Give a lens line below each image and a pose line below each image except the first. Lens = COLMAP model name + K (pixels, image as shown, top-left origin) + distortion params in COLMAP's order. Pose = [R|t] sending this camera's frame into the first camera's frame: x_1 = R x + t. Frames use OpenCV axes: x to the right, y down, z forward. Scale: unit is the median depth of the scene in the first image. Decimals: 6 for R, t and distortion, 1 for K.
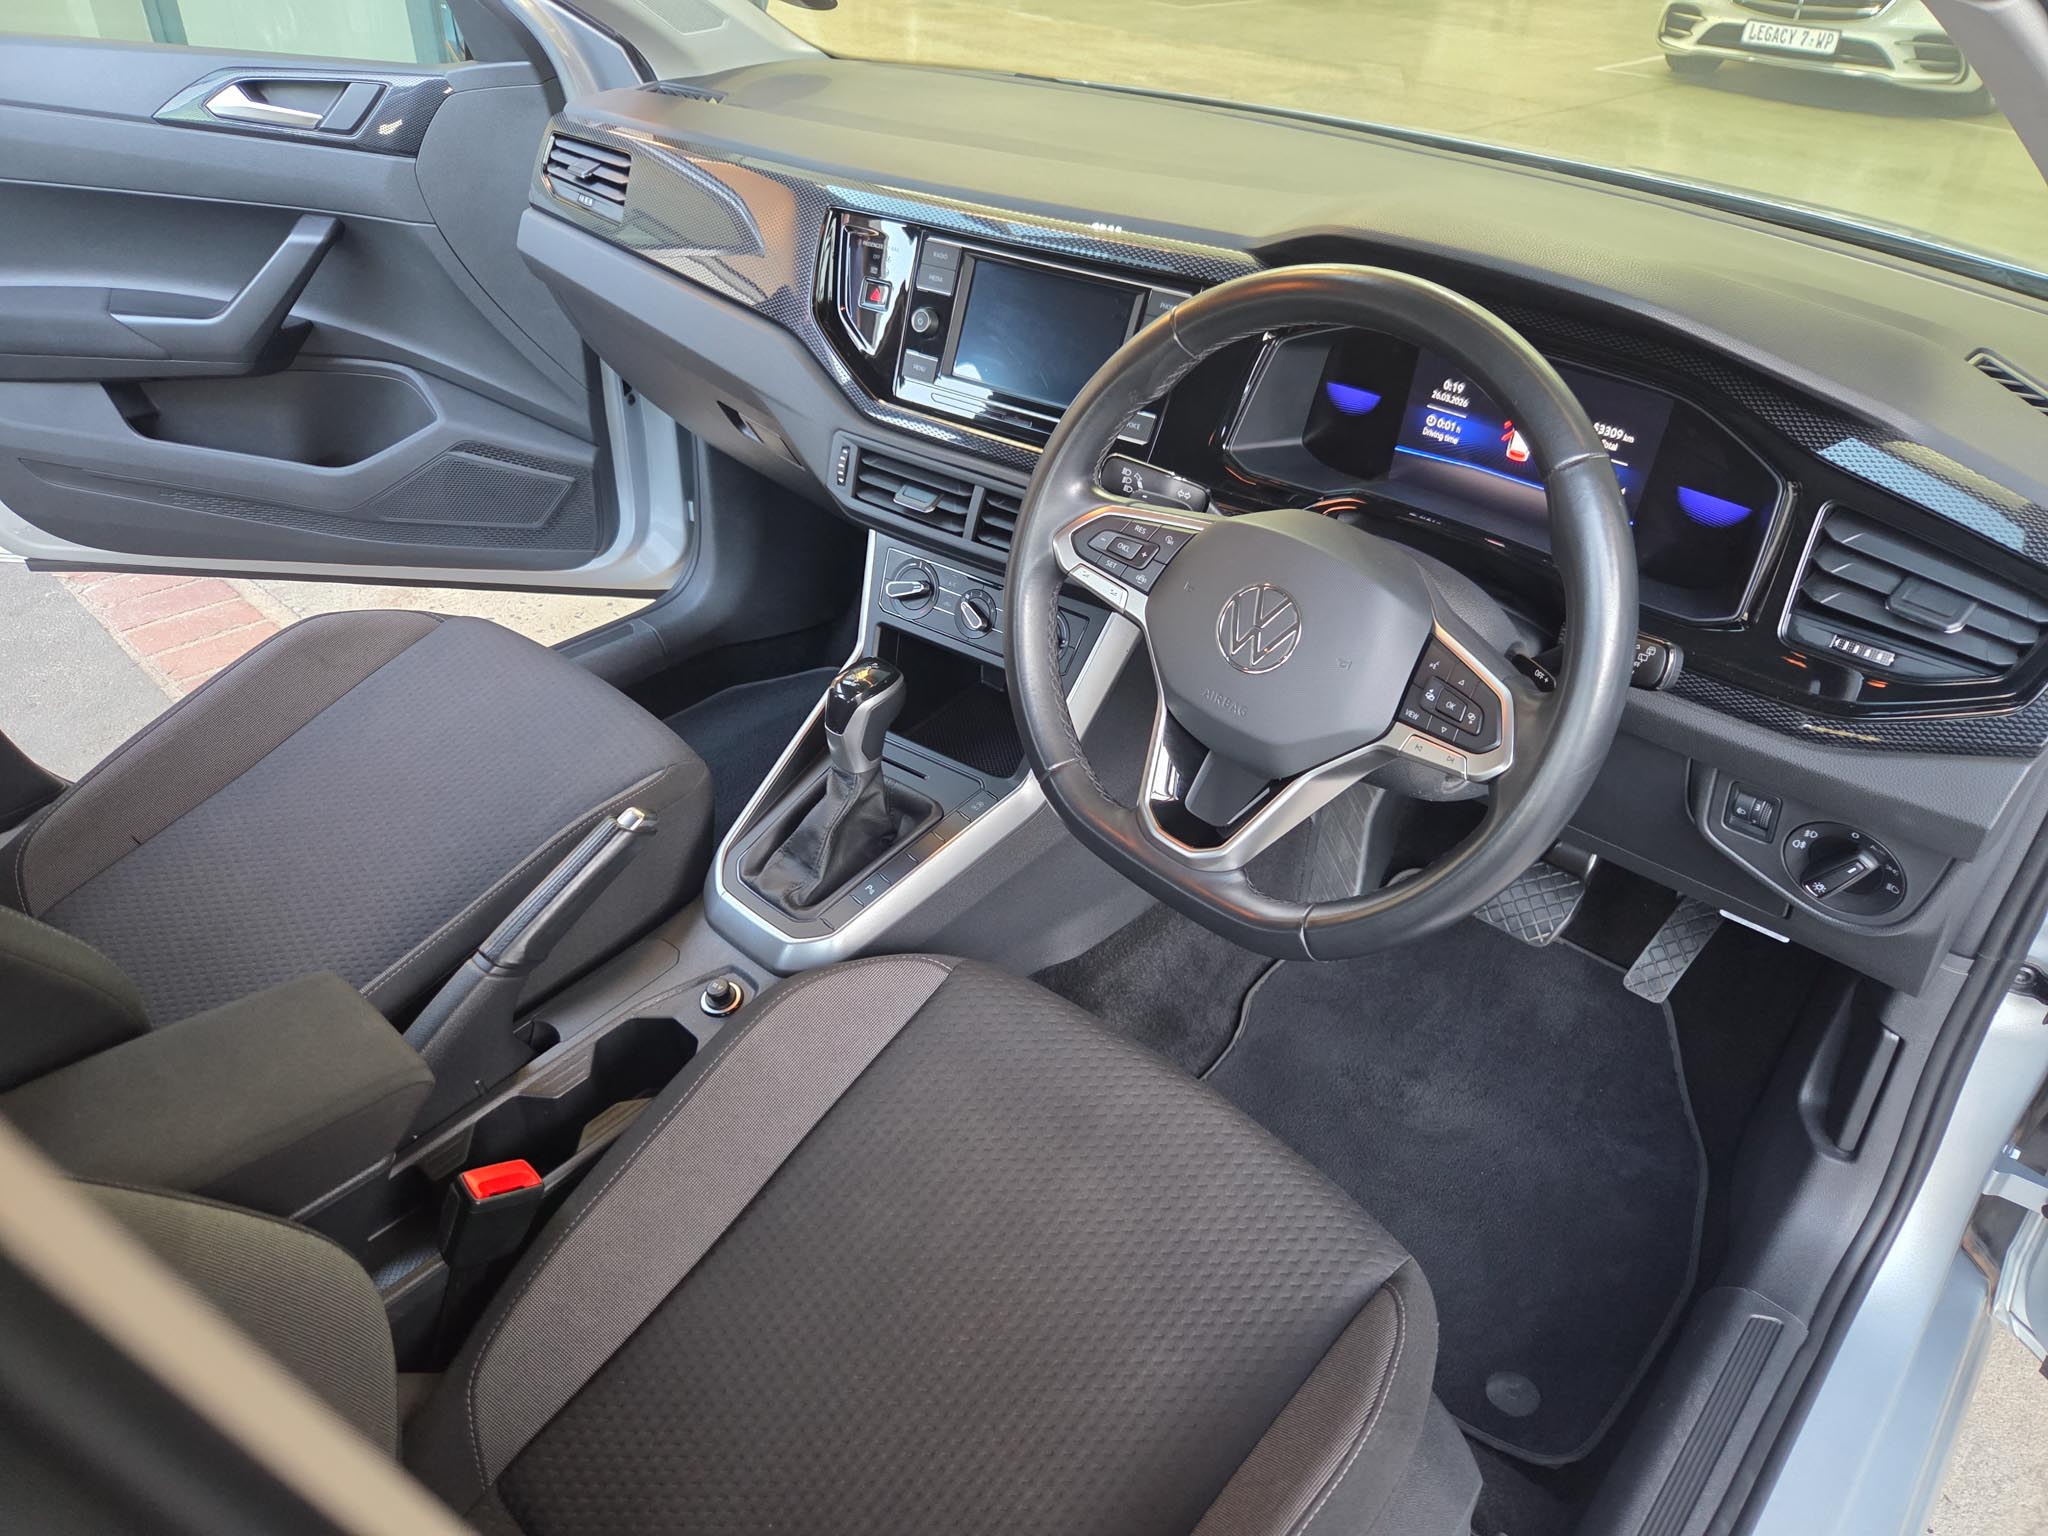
lens RADIAL K [[1376.7, 0, 1037.7], [0, 1376.7, 772.6], [0, 0, 1]] dist [0.062585, -0.052947]
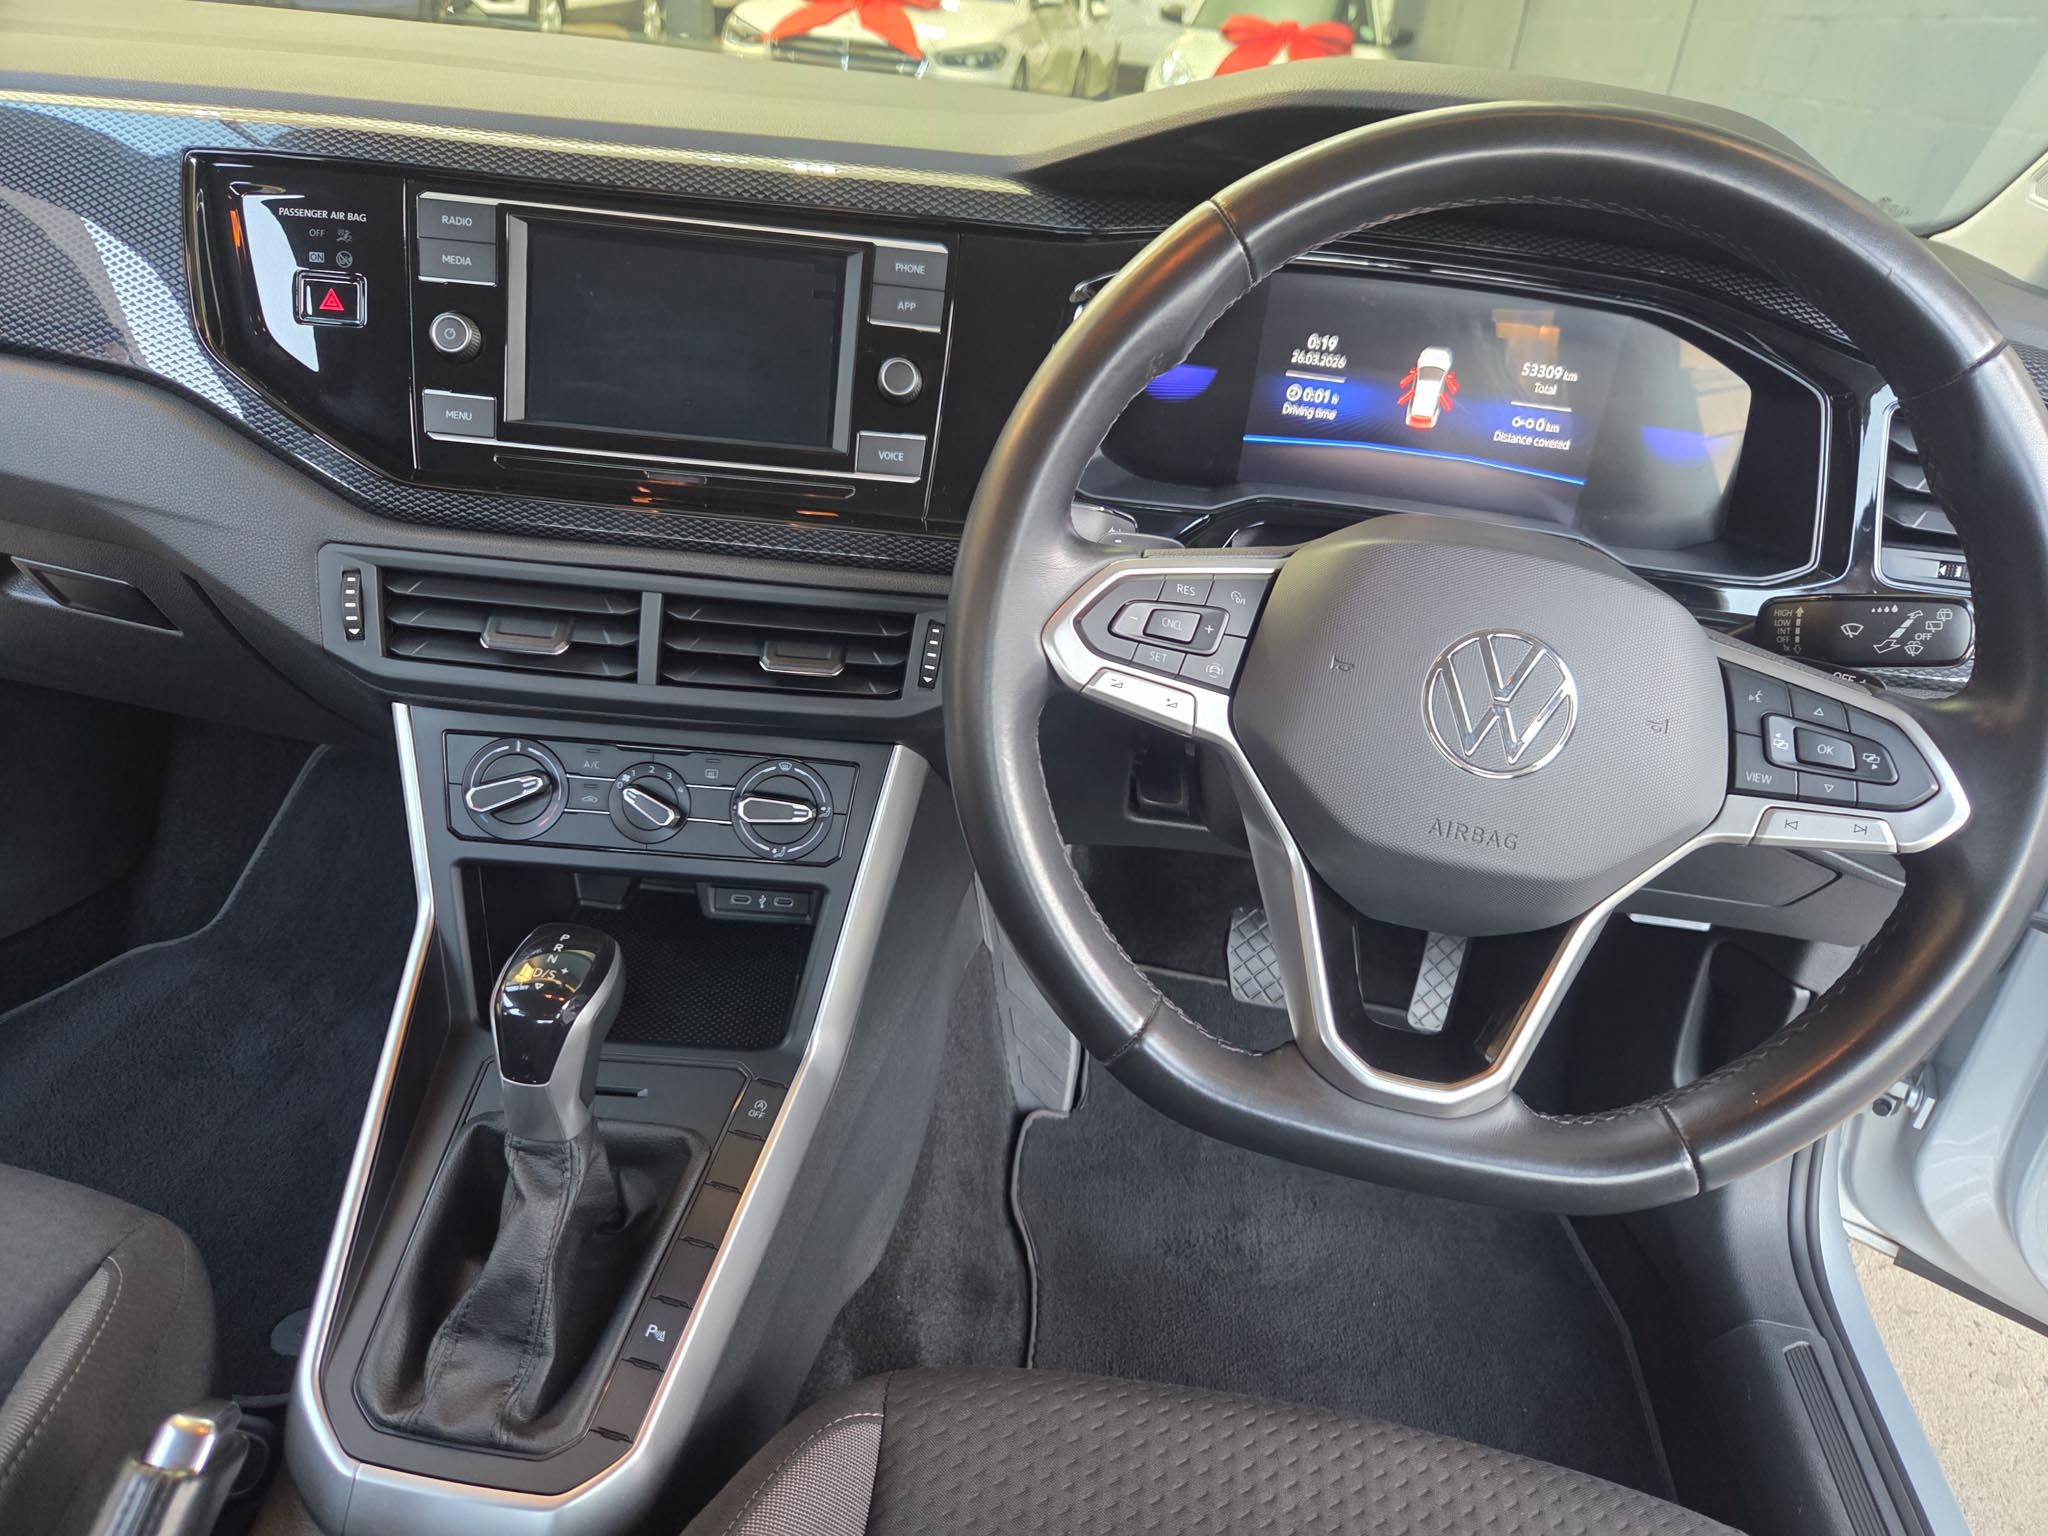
lens RADIAL K [[1391.0, 0, 1030.2], [0, 1391.0, 763.4], [0, 0, 1]] dist [0.056216, -0.060958]
pose [[0.818440, -0.238763, 0.522636, -0.247906], [0.270006, 0.962709, 0.016983, -0.107575], [-0.507201, 0.127215, 0.852387, 0.434233]]
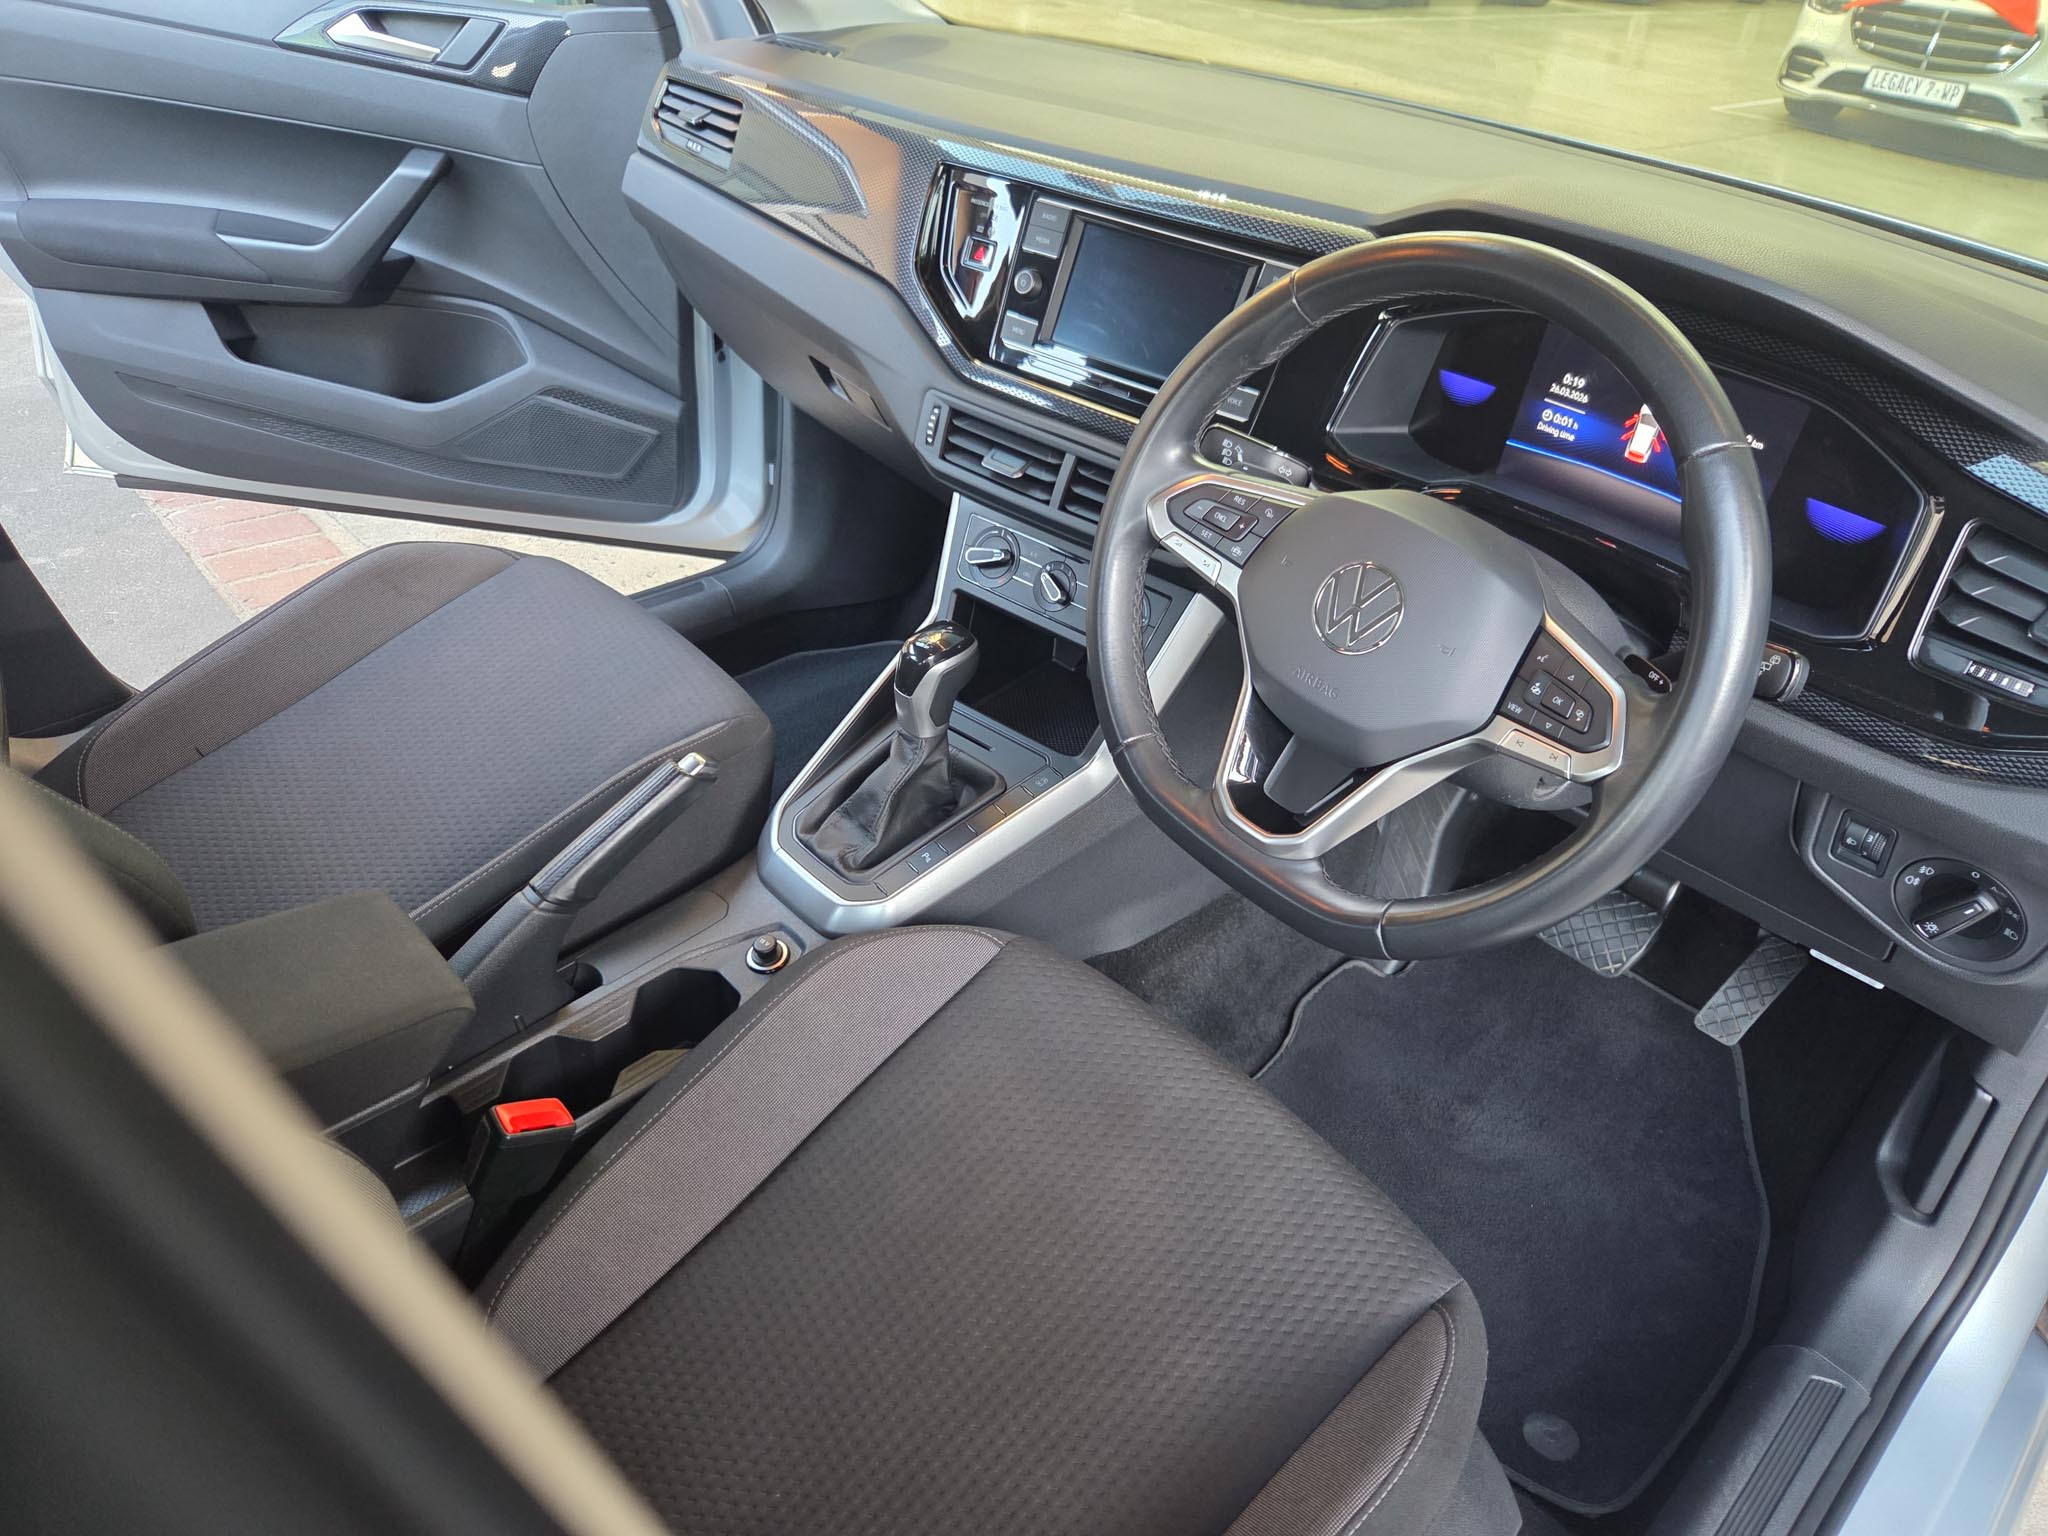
lens RADIAL K [[1378.9, 0, 1043.4], [0, 1378.9, 767.1], [0, 0, 1]] dist [0.059874, -0.049933]
pose [[0.996398, 0.078567, -0.031908, -0.013332], [-0.078790, 0.996874, -0.005795, 0.020927], [0.031353, 0.008288, 0.999474, 0.025369]]
